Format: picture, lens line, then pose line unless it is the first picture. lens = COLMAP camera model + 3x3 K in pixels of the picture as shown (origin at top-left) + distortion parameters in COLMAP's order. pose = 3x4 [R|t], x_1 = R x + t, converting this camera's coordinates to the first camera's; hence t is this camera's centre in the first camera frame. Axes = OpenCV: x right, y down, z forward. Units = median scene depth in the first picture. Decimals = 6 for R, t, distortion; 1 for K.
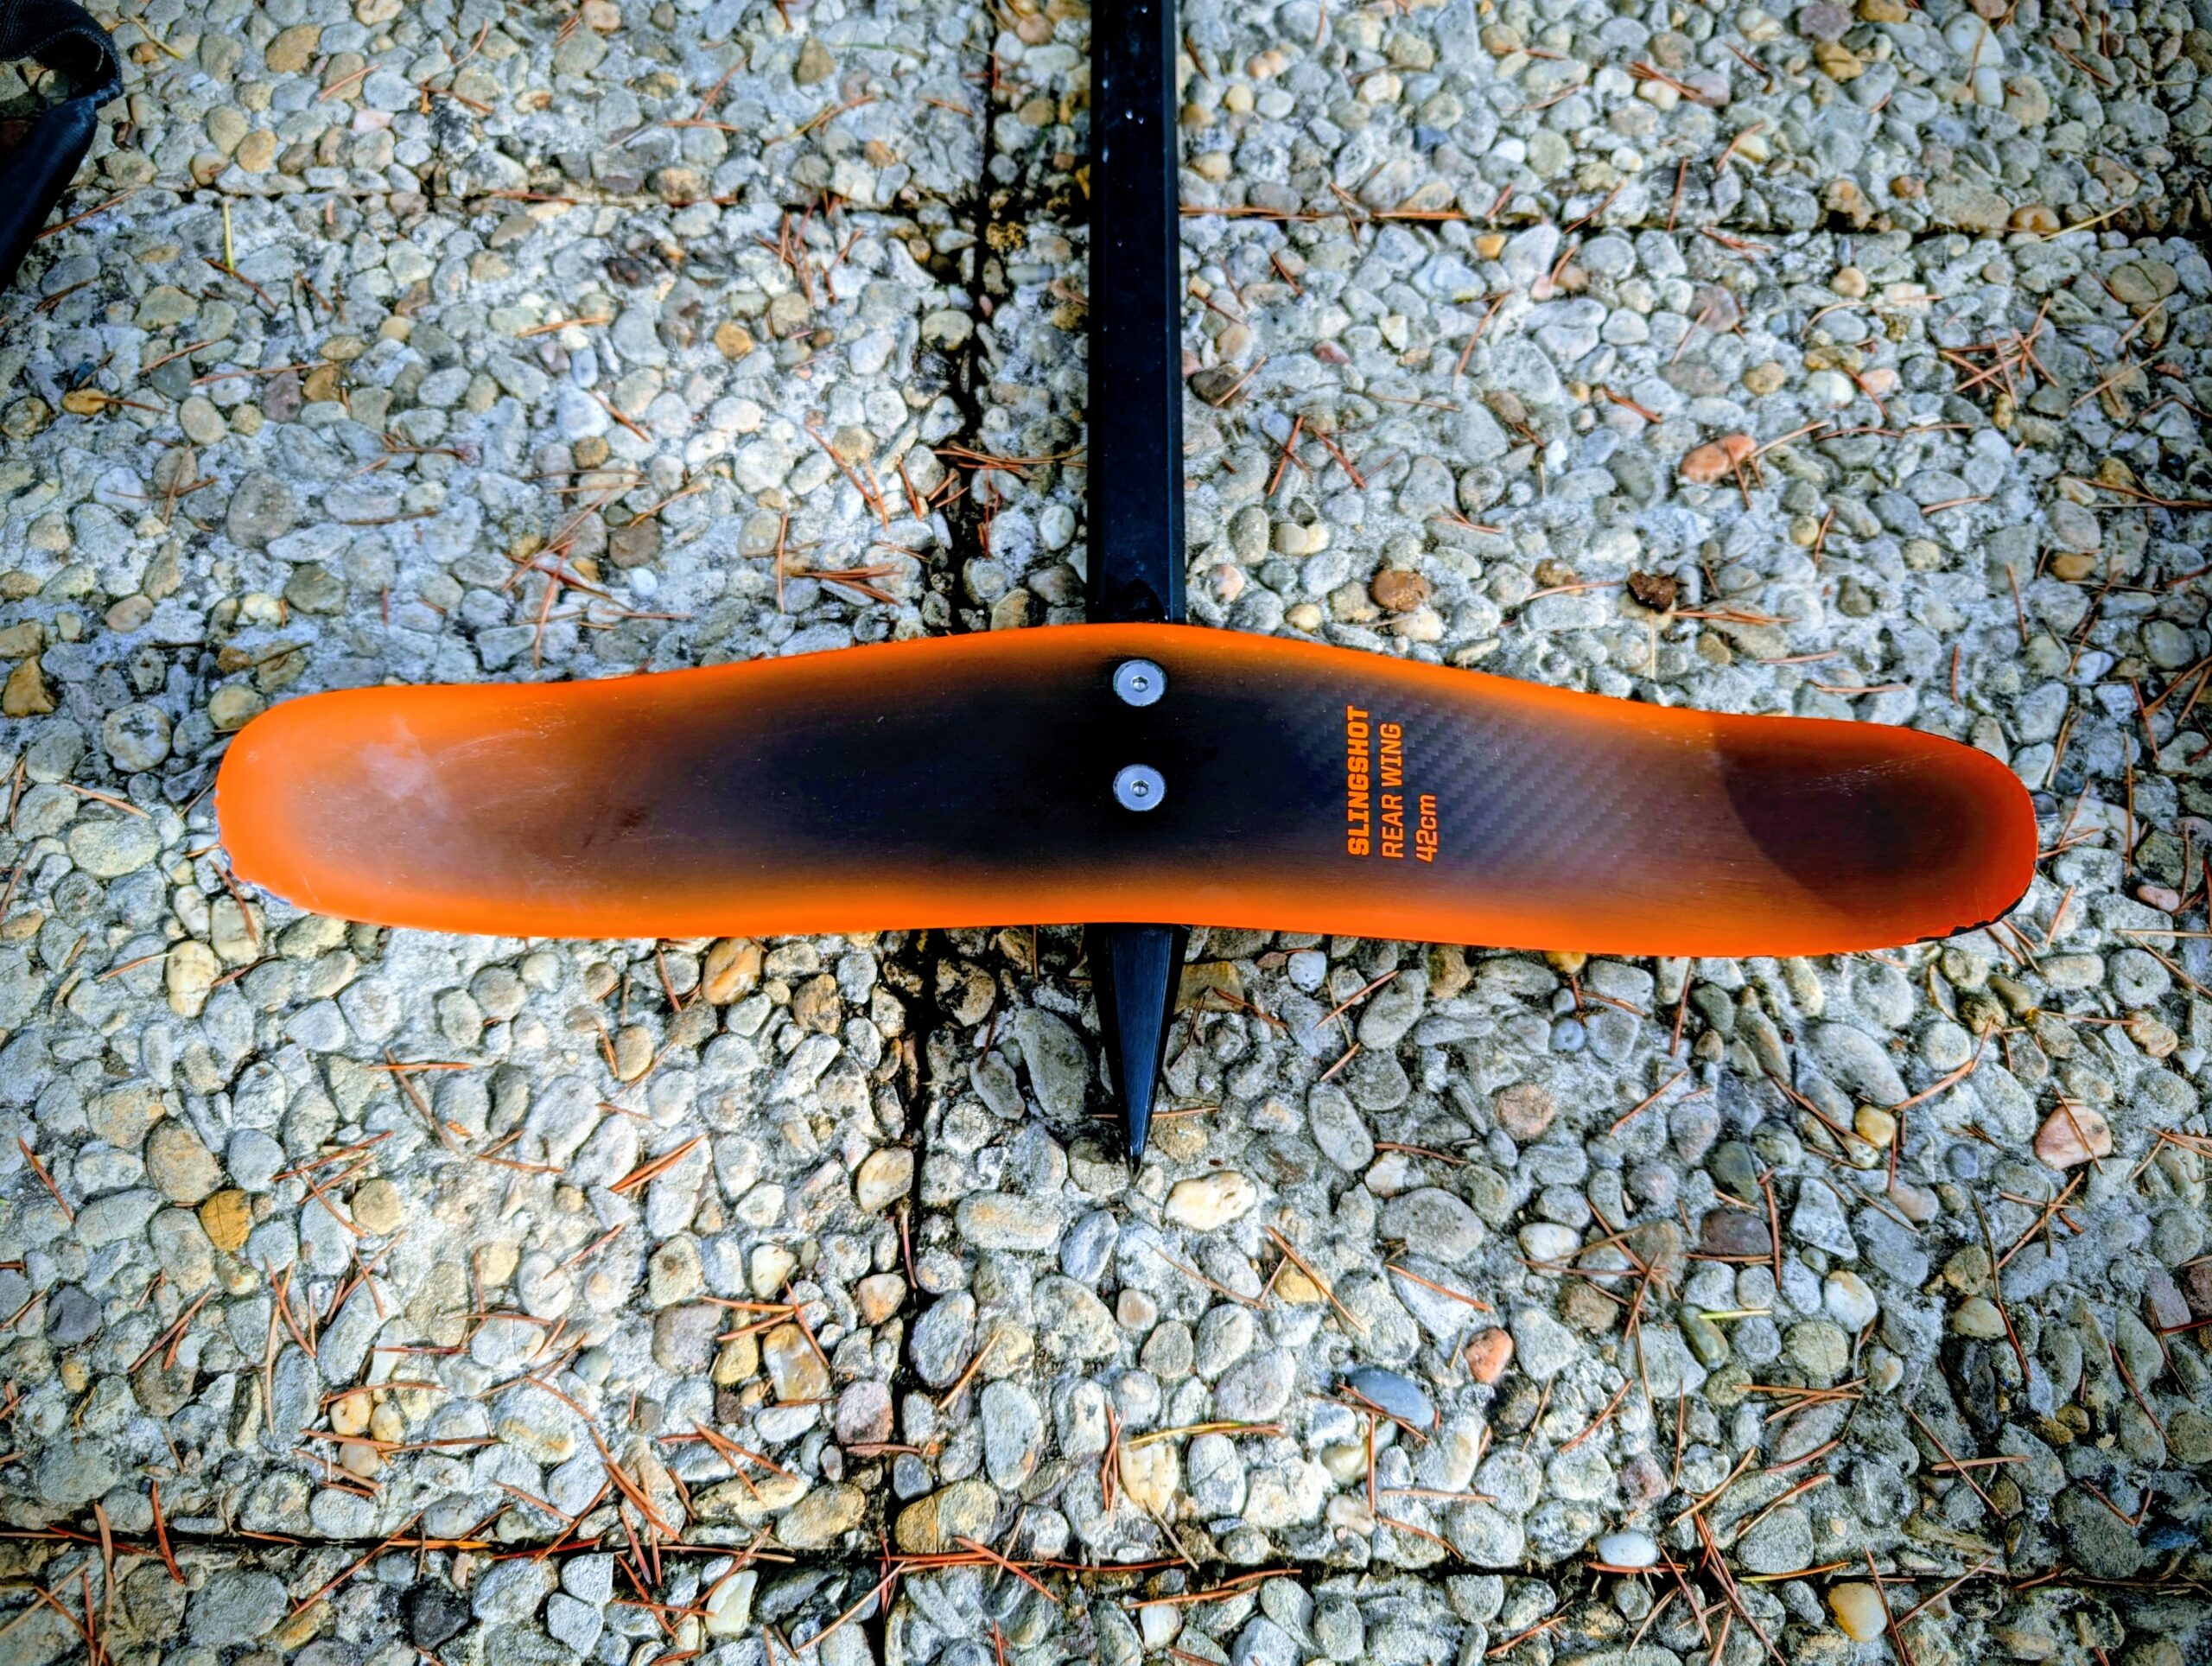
lens RADIAL K [[1594.5, 0, 1127.3], [0, 1594.5, 851.2], [0, 0, 1]] dist [0.010235, -0.013328]
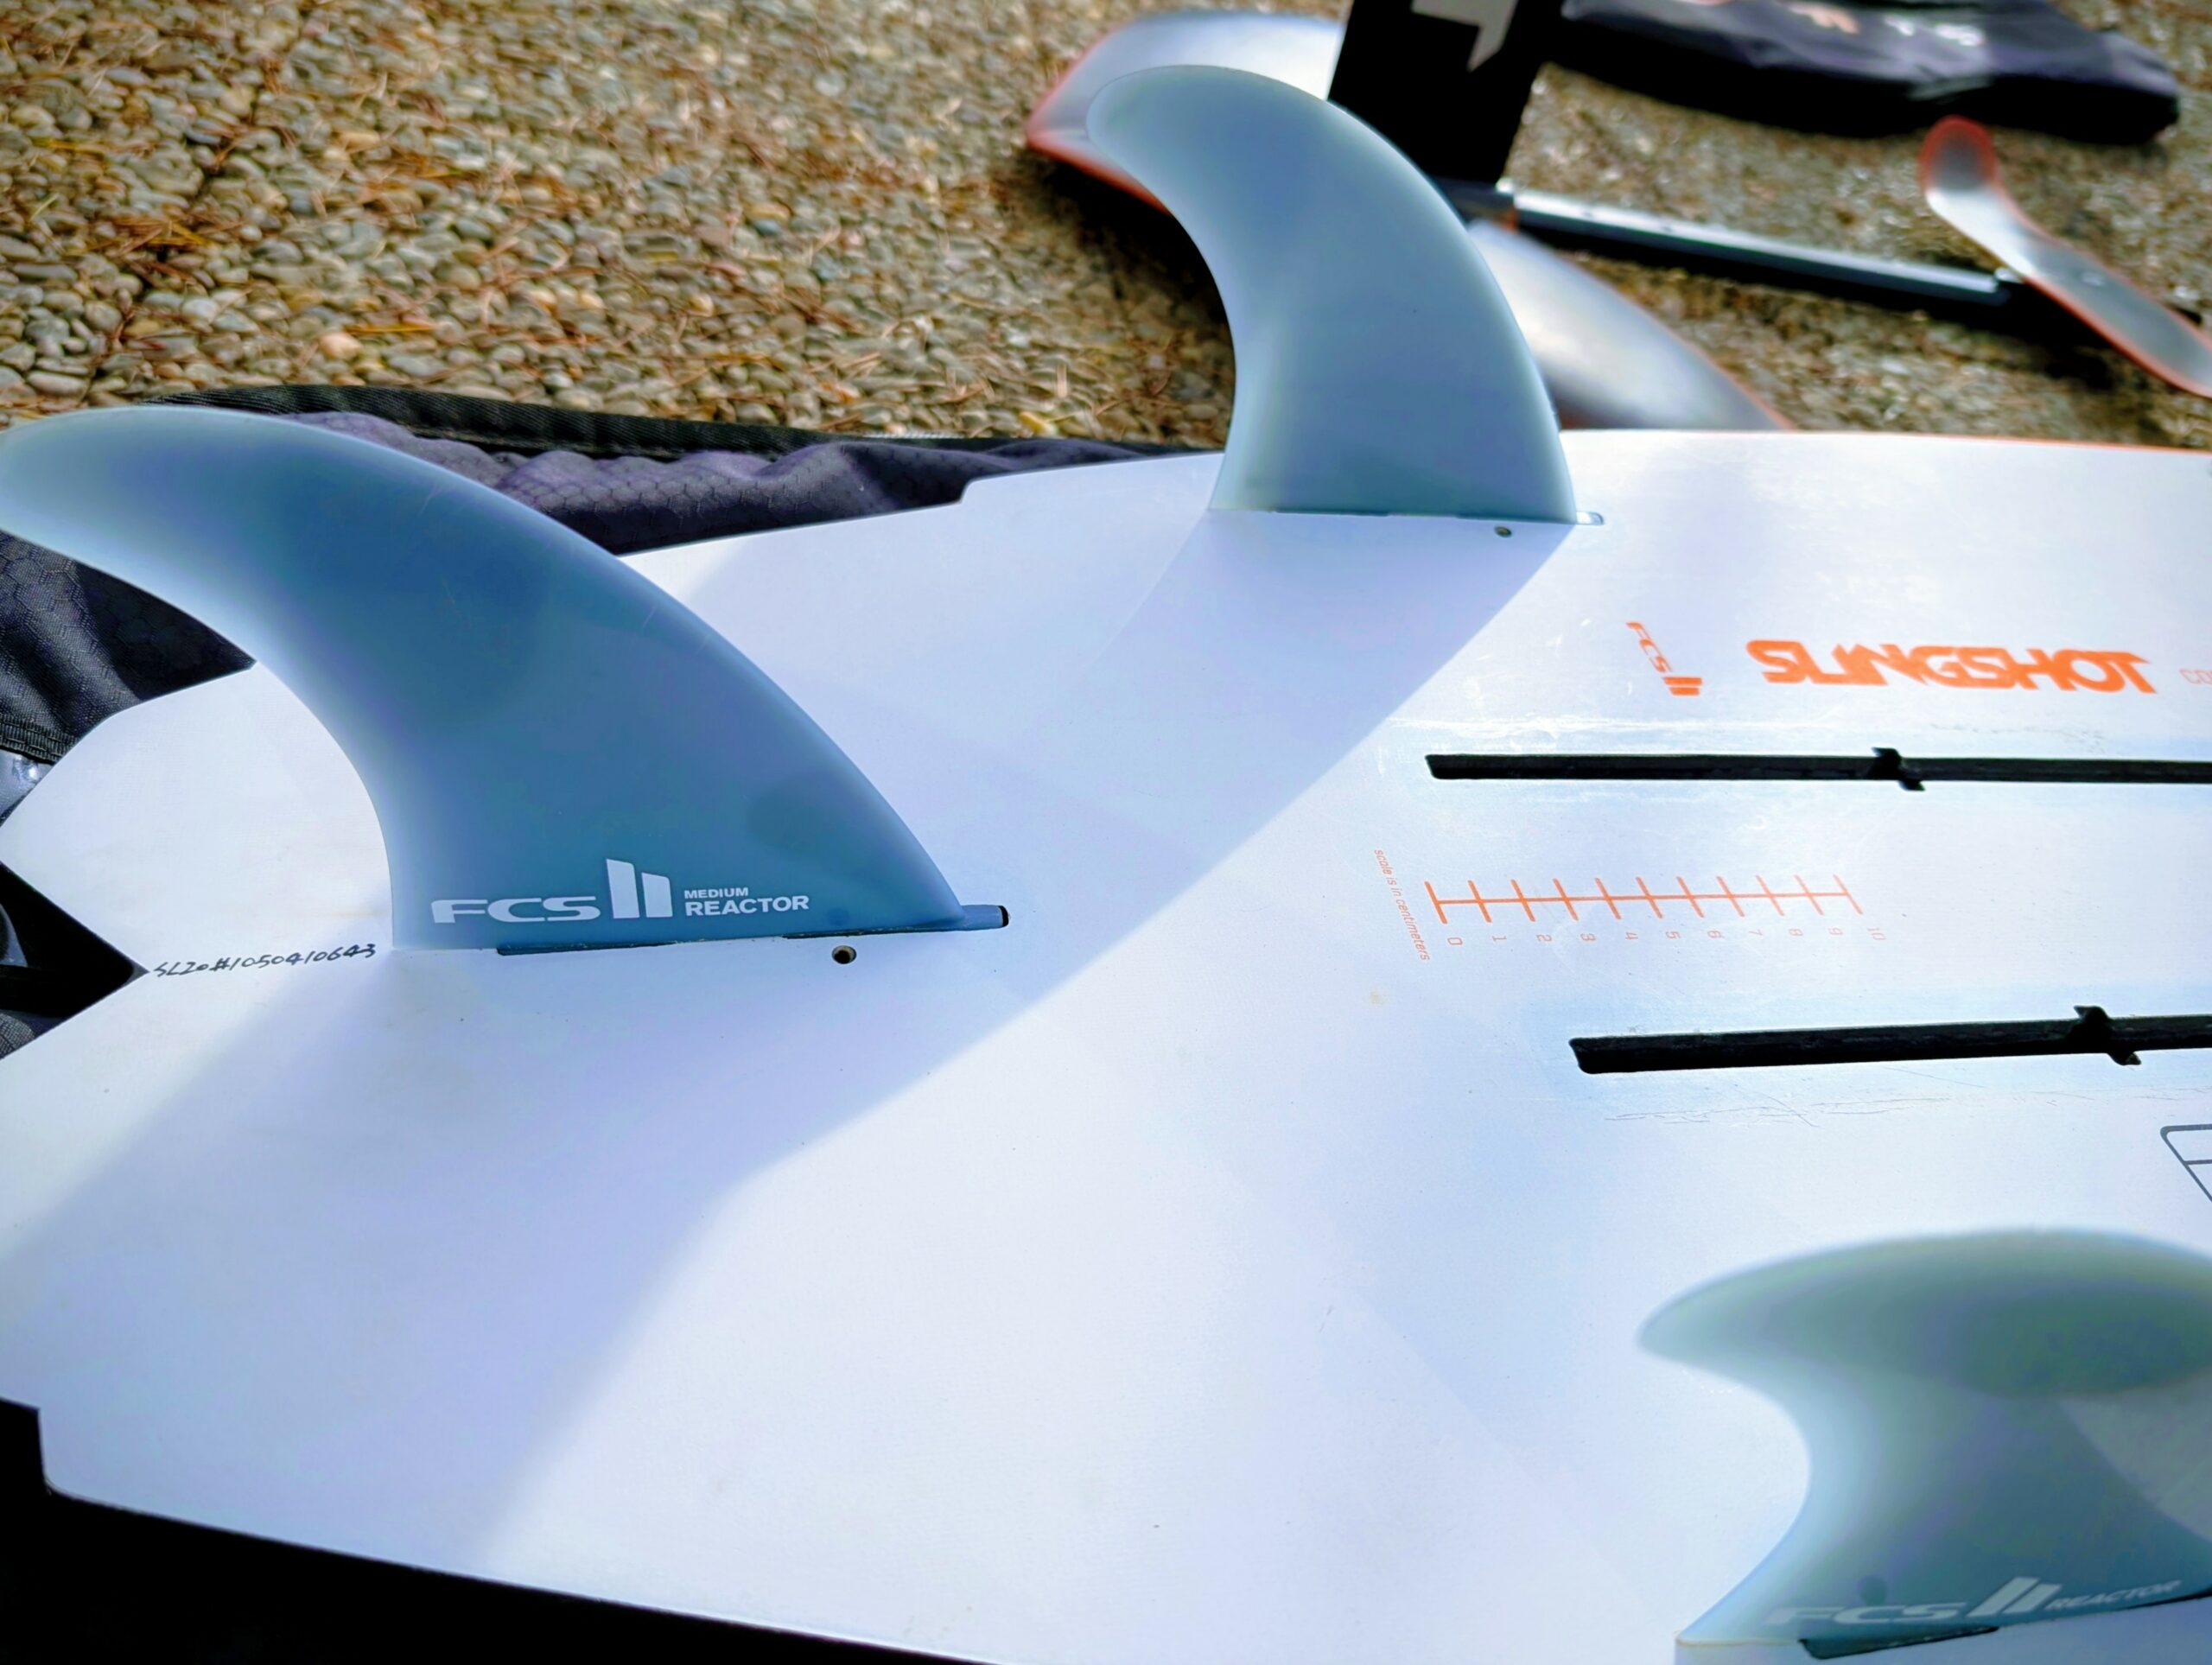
lens RADIAL K [[1817.3, 0, 1102.2], [0, 1817.3, 836.9], [0, 0, 1]] dist [-0.010135, -0.000364]
pose [[-0.150196, -0.669712, 0.727273, -1.969149], [0.816558, 0.330692, 0.473154, -1.926837], [-0.557381, 0.664927, 0.497191, 0.868594]]
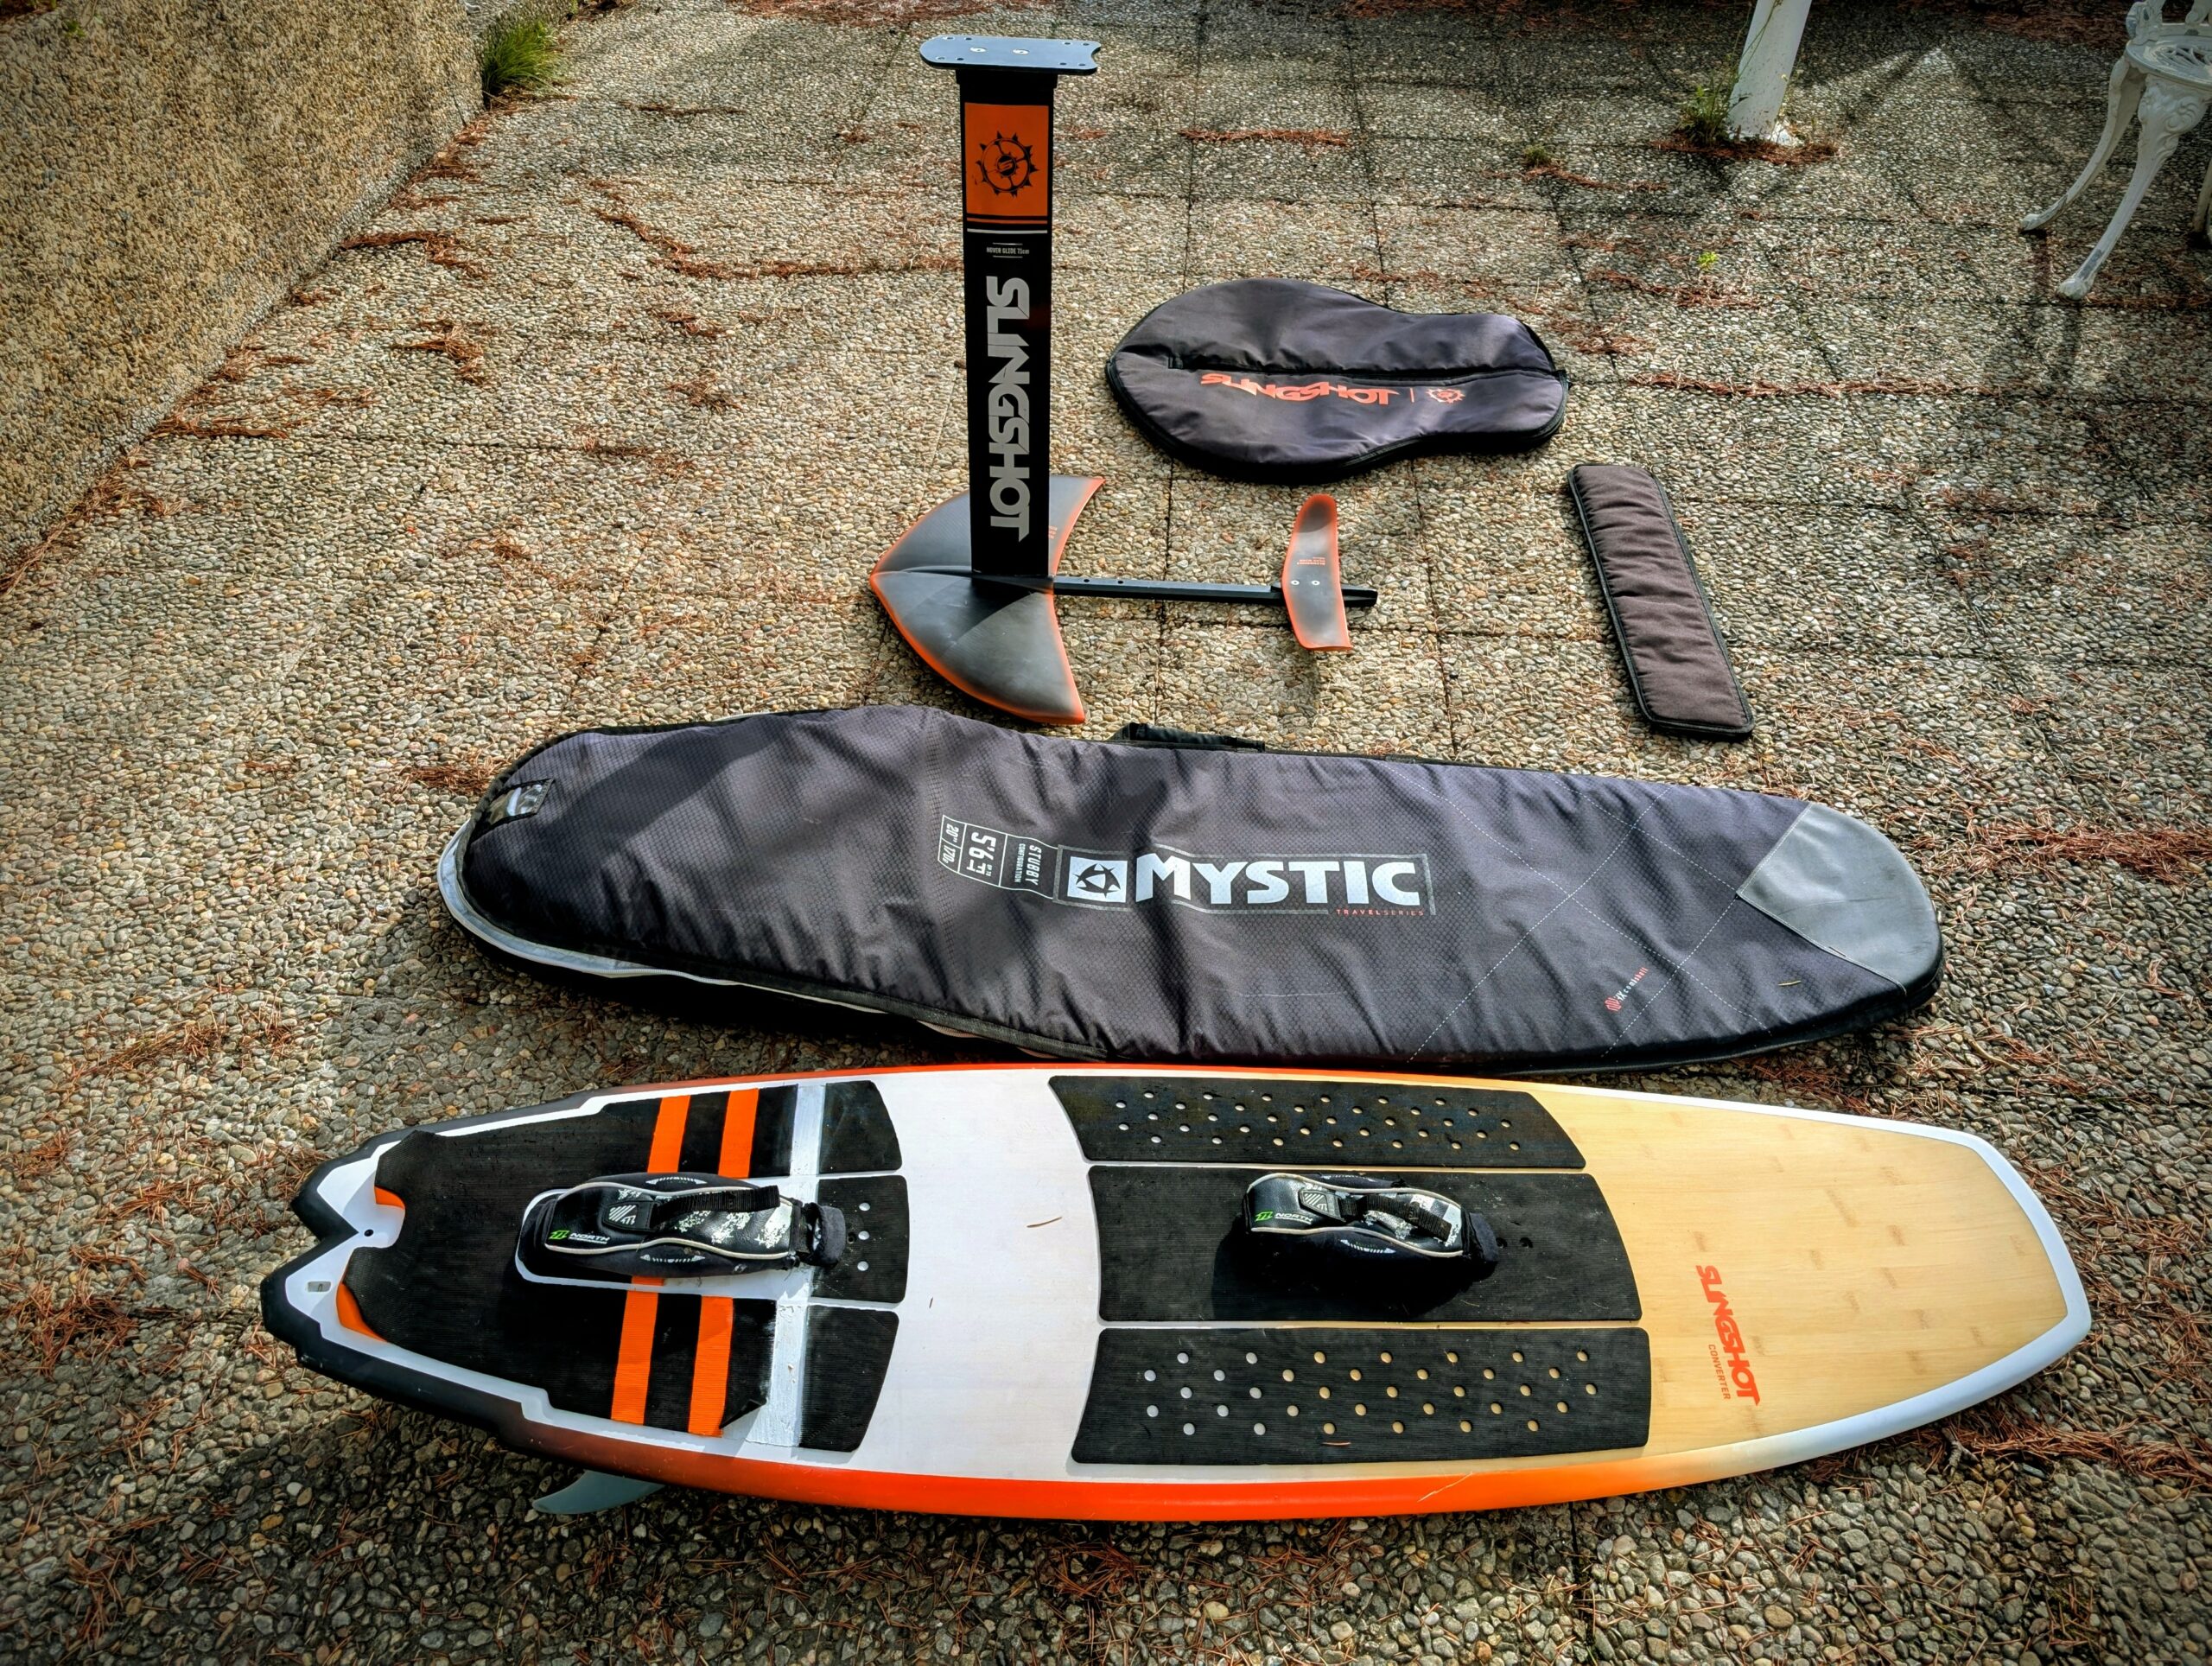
lens RADIAL K [[1594.5, 0, 1105.1], [0, 1594.5, 840.9], [0, 0, 1]] dist [0.010235, -0.013328]
pose [[0.047002, -0.691830, 0.720529, -4.122501], [0.920423, 0.310244, 0.237845, -1.558535], [-0.388088, 0.652013, 0.651358, -1.597859]]
